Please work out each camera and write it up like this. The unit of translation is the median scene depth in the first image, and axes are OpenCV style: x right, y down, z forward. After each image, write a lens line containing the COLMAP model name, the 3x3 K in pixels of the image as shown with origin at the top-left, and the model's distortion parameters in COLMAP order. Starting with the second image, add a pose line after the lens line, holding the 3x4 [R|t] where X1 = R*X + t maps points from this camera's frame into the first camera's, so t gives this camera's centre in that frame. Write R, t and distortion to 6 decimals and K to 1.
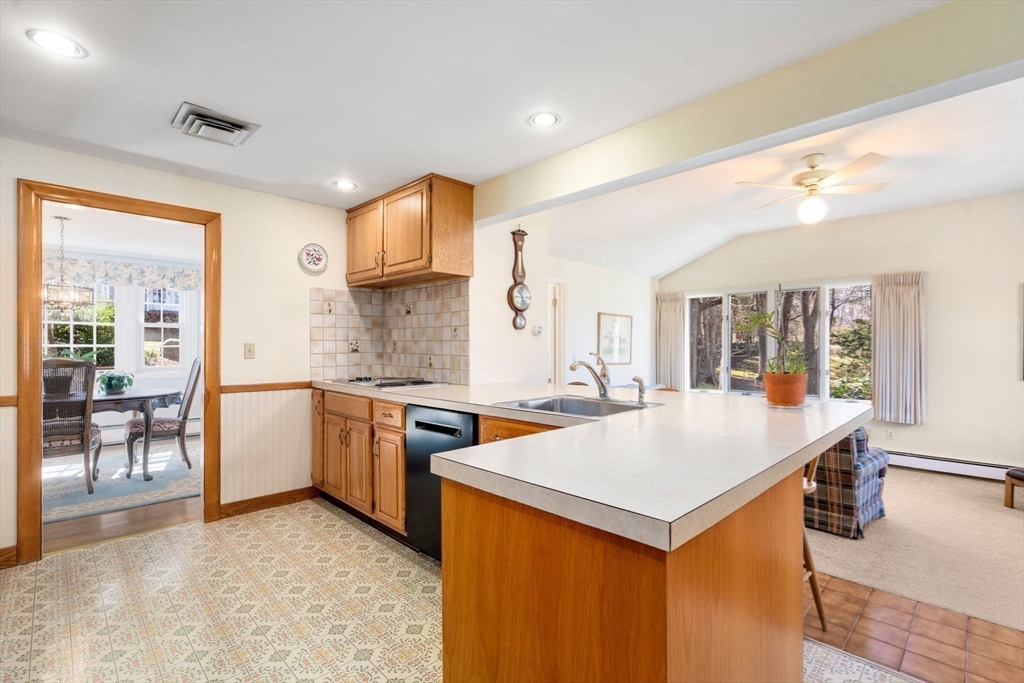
lens RADIAL K [[475.6, 0, 509.1], [0, 475.6, 344.6], [0, 0, 1]] dist [-0.002123, 0.002160]
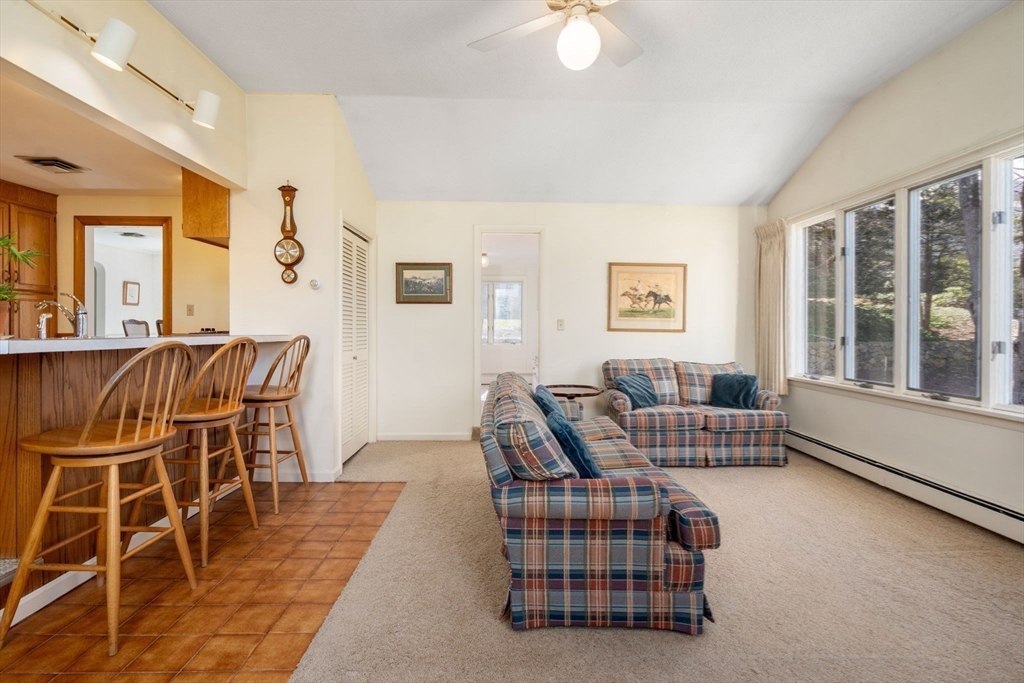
lens RADIAL K [[475.6, 0, 515.4], [0, 475.6, 325.3], [0, 0, 1]] dist [-0.002123, 0.002160]
pose [[0.731733, -0.003292, -0.681584, 1.058491], [0.003068, 0.999994, -0.001535, 0.060809], [0.681585, -0.000968, 0.731739, 0.578806]]
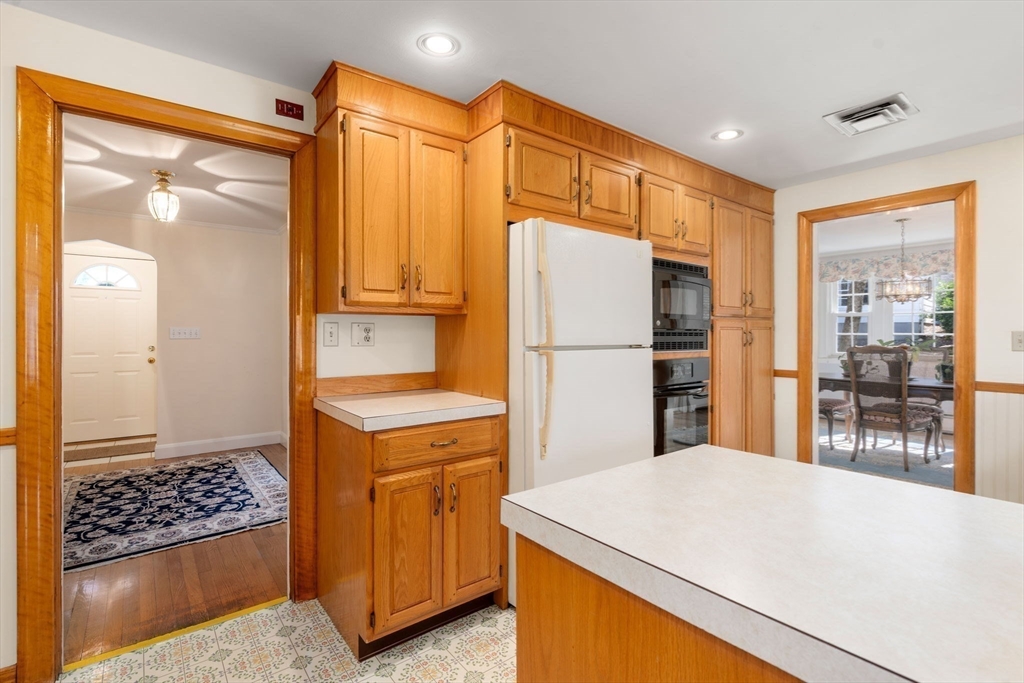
lens RADIAL K [[475.6, 0, 512.9], [0, 475.6, 335.7], [0, 0, 1]] dist [-0.002123, 0.002160]
pose [[-0.102843, 0.004855, -0.994686, 0.299162], [0.001119, 0.999988, 0.004765, -0.000572], [0.994697, -0.000623, -0.102847, 0.231567]]
